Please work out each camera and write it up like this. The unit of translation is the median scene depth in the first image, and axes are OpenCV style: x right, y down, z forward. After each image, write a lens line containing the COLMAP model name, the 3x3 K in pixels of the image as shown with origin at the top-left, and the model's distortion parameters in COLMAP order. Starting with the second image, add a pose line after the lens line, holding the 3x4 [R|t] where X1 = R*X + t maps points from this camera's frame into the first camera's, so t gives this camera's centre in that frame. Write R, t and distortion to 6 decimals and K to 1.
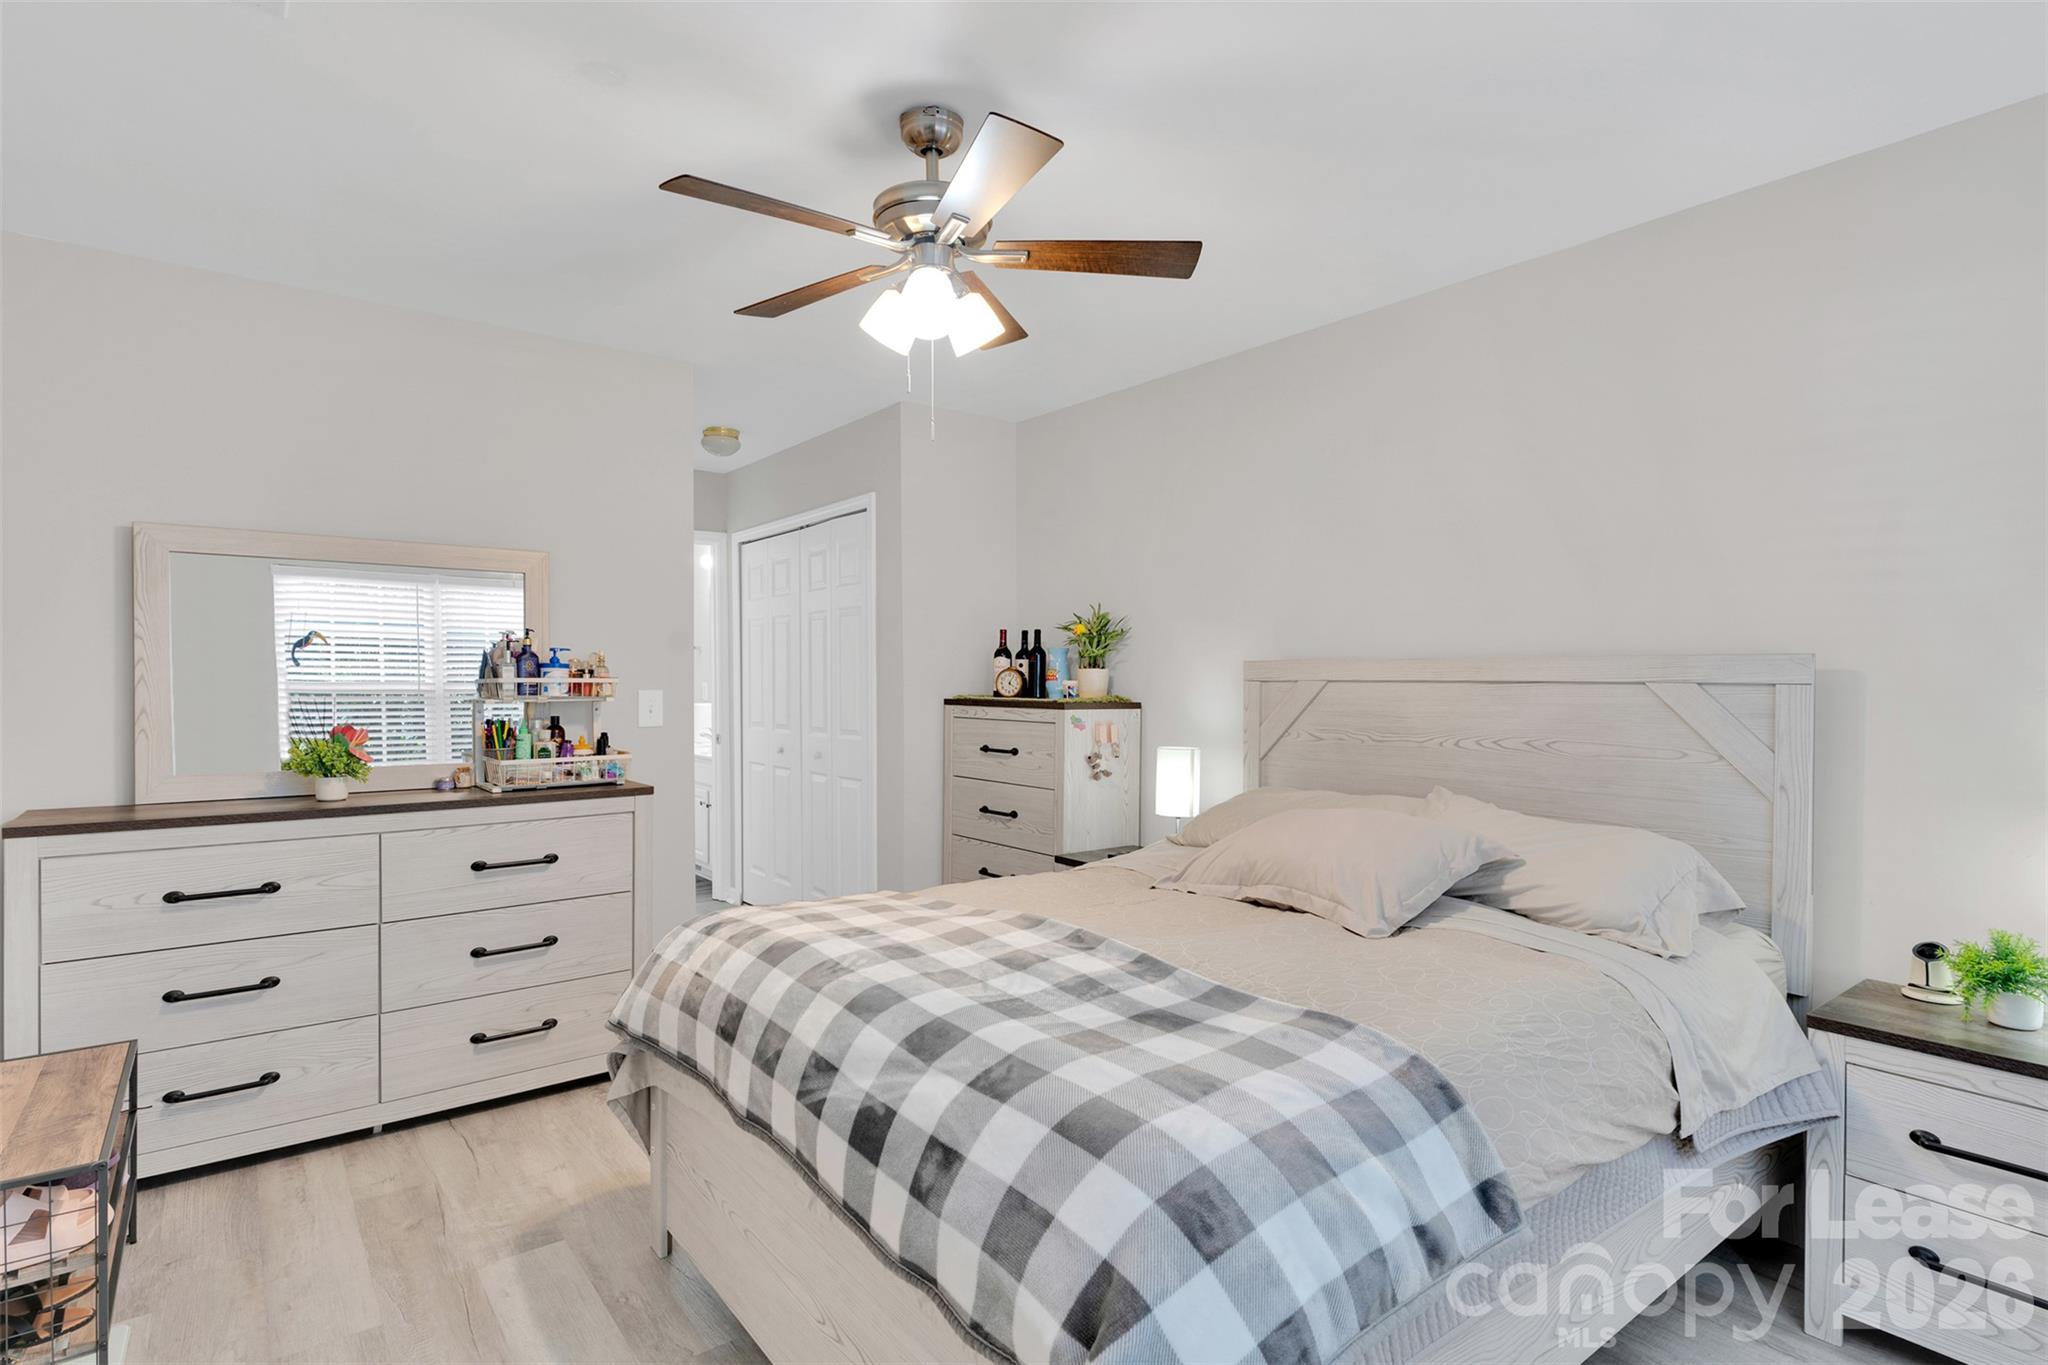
lens RADIAL K [[1027.8, 0, 1024.0], [0, 1027.8, 682.5], [0, 0, 1]] dist [0.014014, 0.000042]
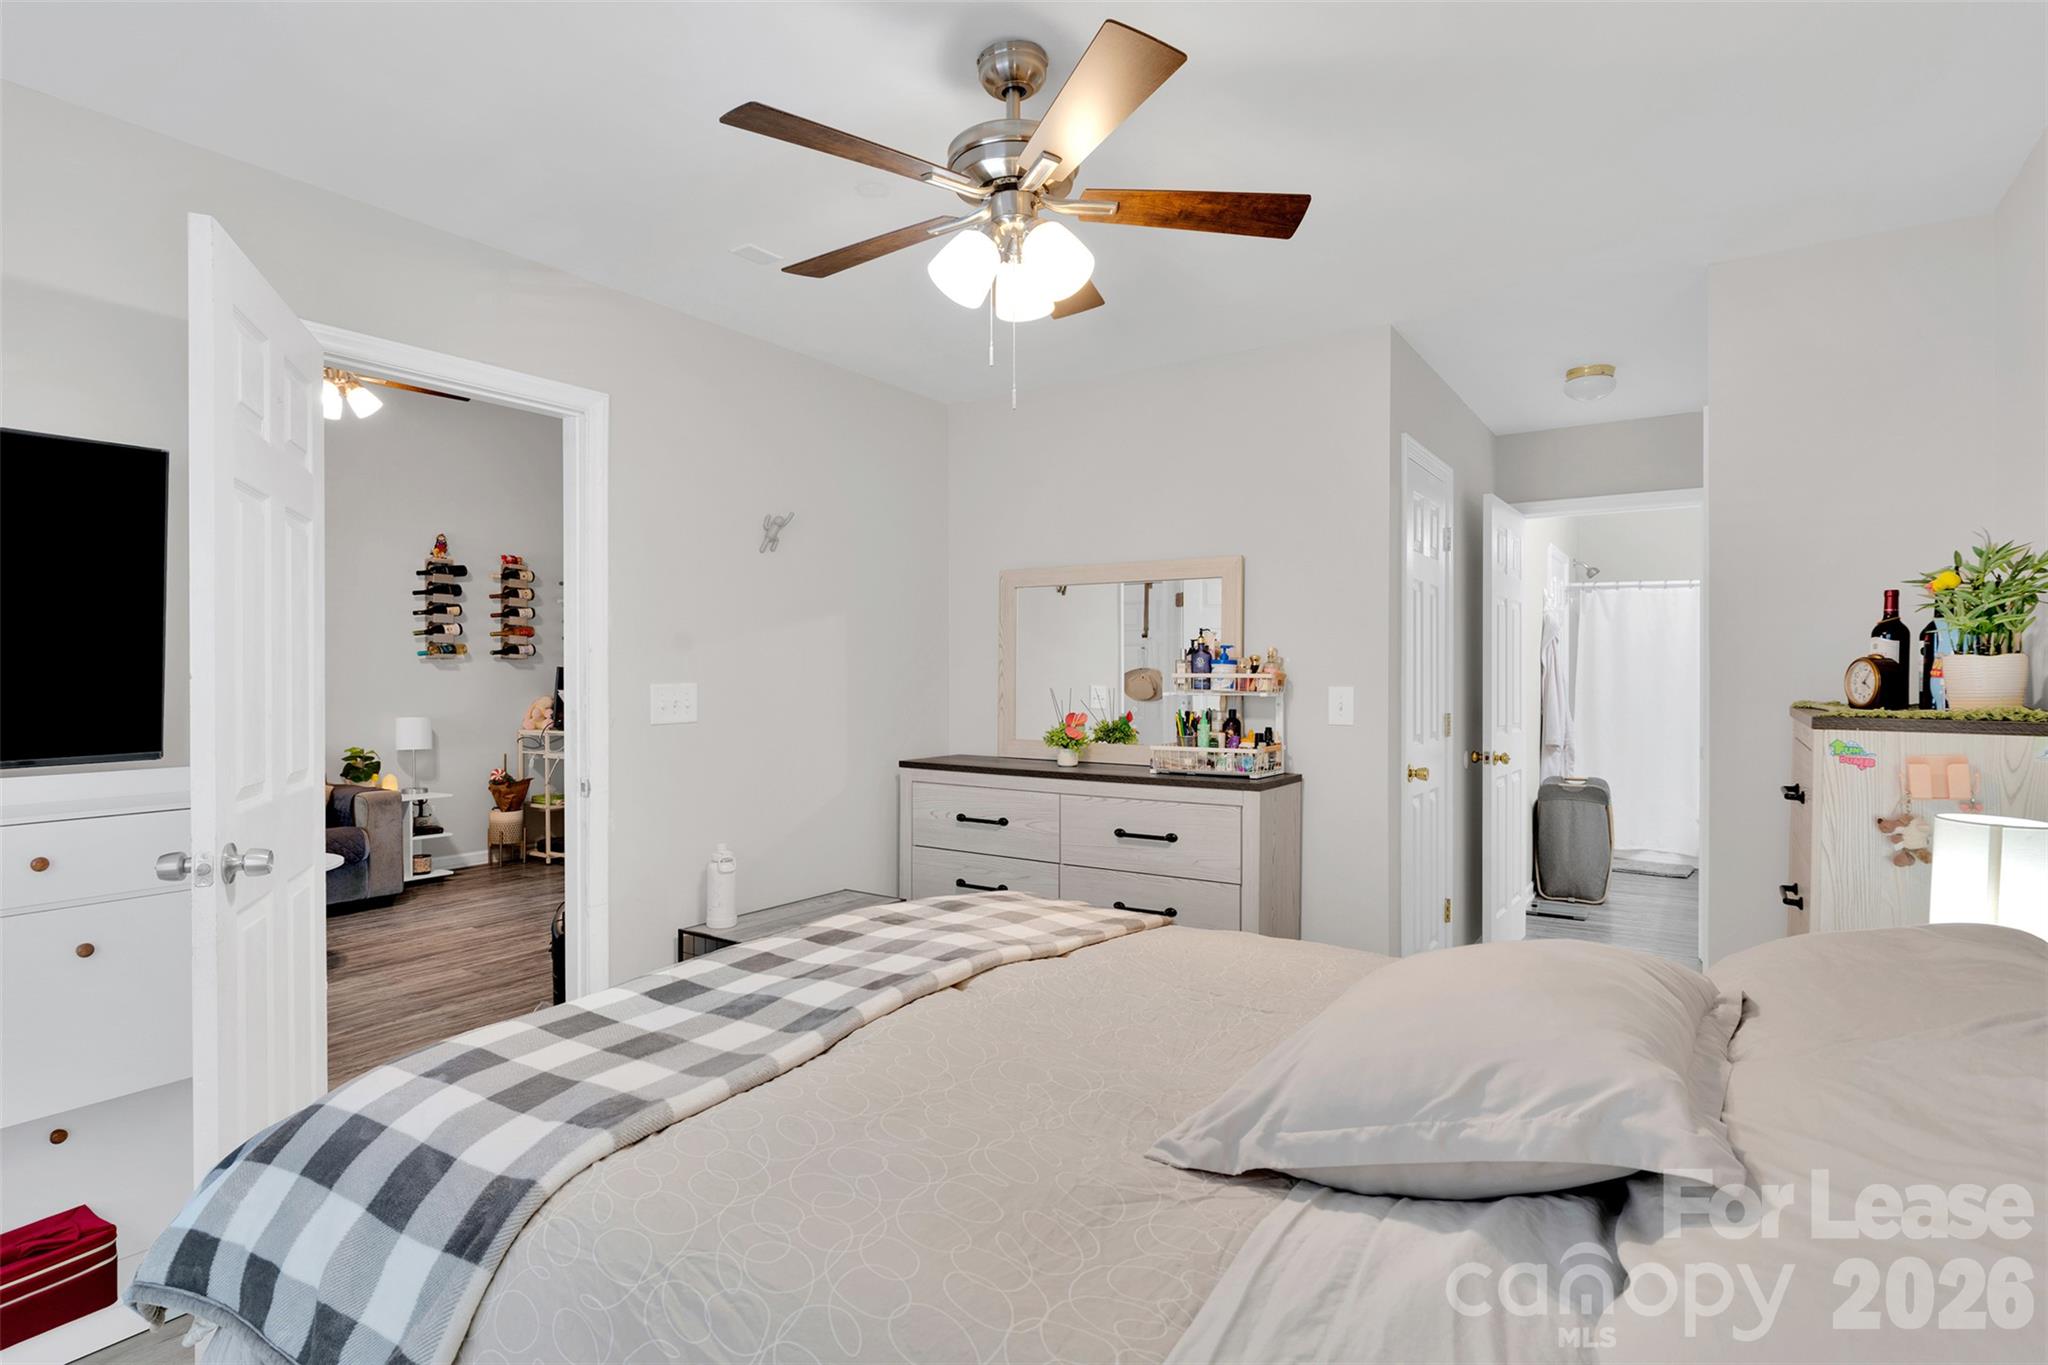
lens RADIAL K [[1041.2, 0, 1024.0], [0, 1041.2, 682.5], [0, 0, 1]] dist [-0.002180, -0.000489]
pose [[0.323769, 0.007545, -0.946106, 0.515237], [-0.005709, 0.999966, 0.006021, -0.000199], [0.946119, 0.003452, 0.323801, 0.470680]]
